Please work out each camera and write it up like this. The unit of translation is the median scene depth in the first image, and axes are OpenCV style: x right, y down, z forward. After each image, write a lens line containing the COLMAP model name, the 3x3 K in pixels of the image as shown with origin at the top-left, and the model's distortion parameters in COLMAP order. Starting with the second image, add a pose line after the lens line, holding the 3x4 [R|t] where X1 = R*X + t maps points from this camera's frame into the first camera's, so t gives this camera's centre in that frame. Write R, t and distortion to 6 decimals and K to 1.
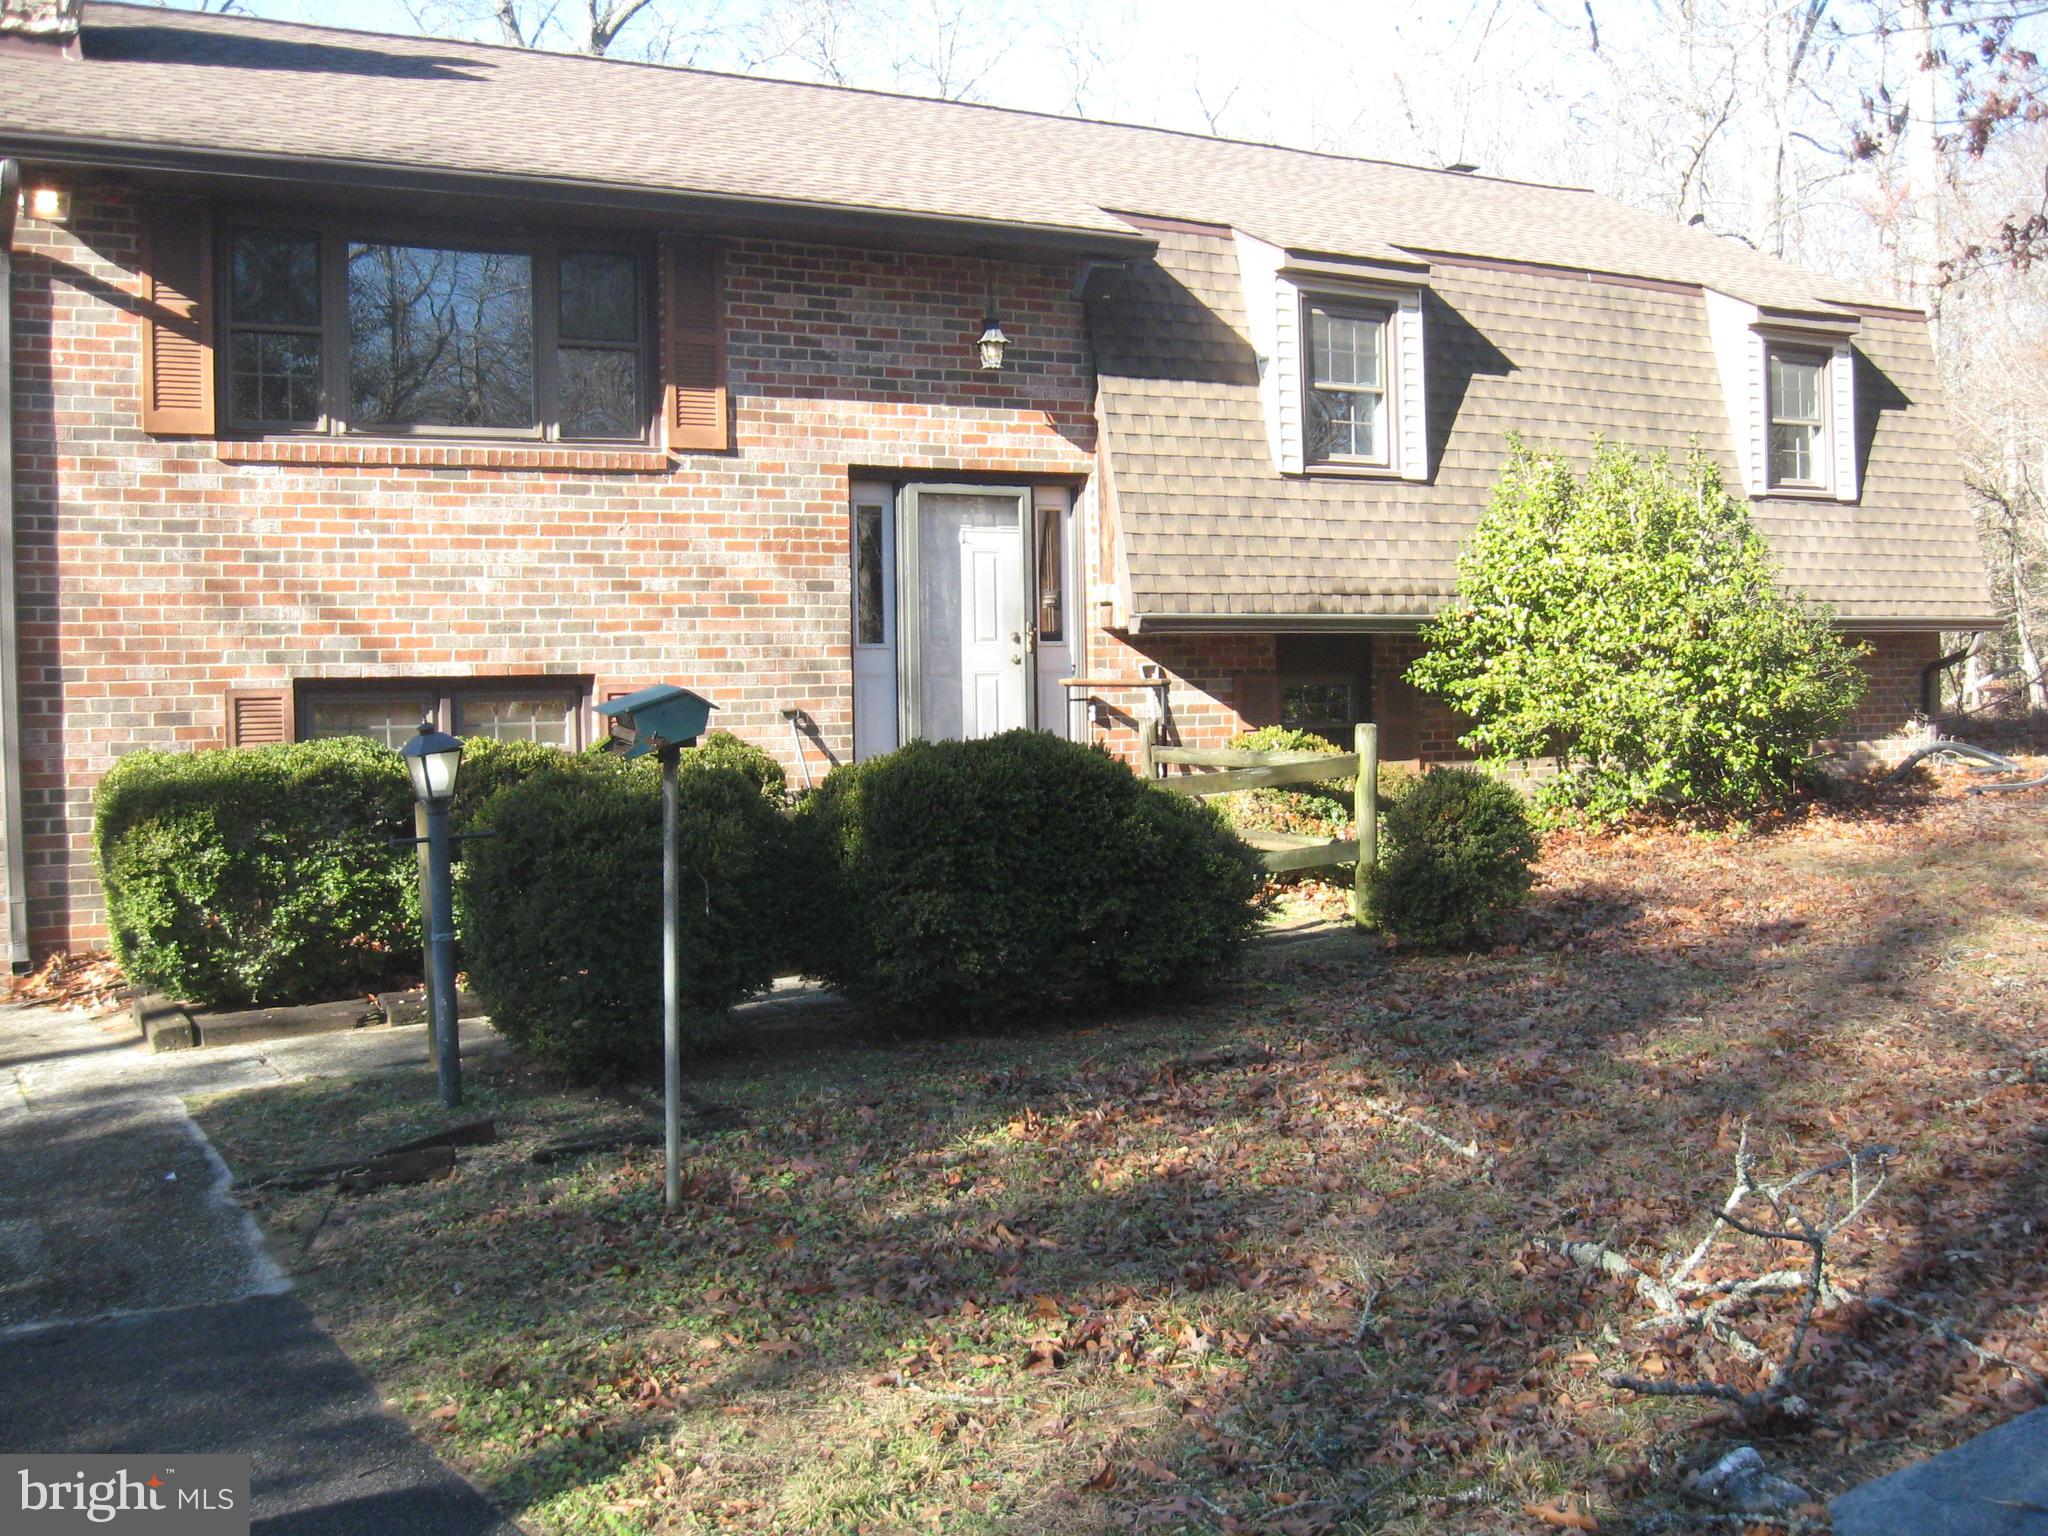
lens RADIAL K [[2125.2, 0, 1012.0], [0, 2125.2, 760.4], [0, 0, 1]] dist [-0.123201, 0.000000]
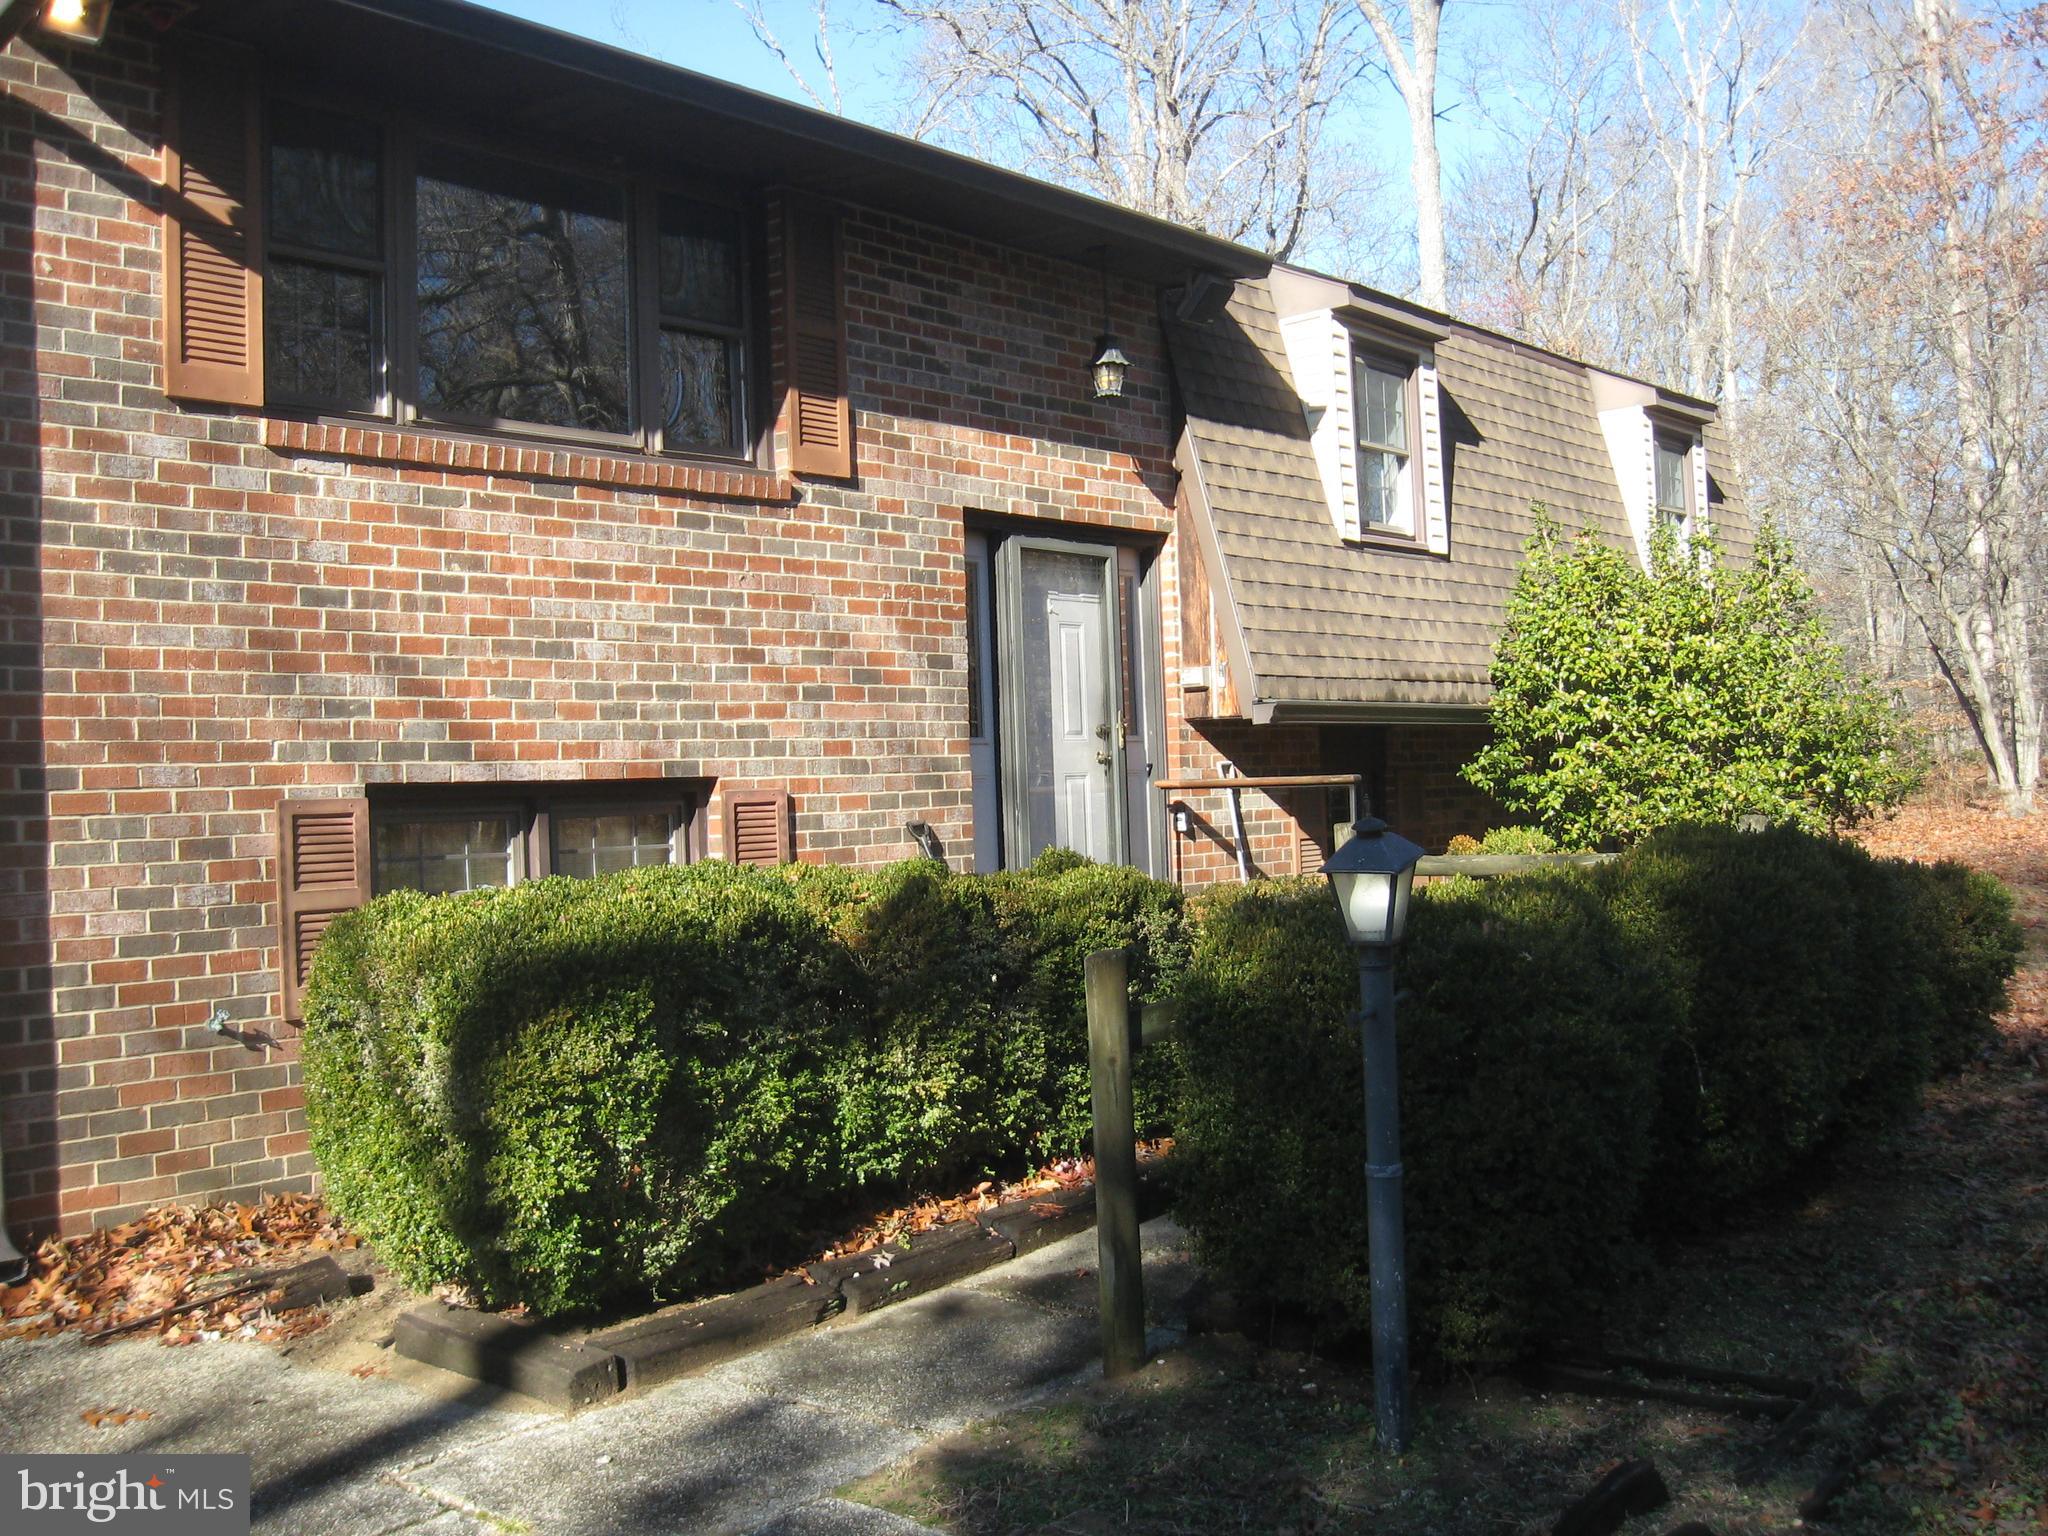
lens RADIAL K [[2125.2, 0, 1029.9], [0, 2125.2, 757.0], [0, 0, 1]] dist [-0.123201, 0.000000]
pose [[0.929284, -0.011211, 0.369195, -0.364621], [0.034732, 0.997763, -0.057126, -0.002636], [-0.367728, 0.065909, 0.927595, 0.289141]]
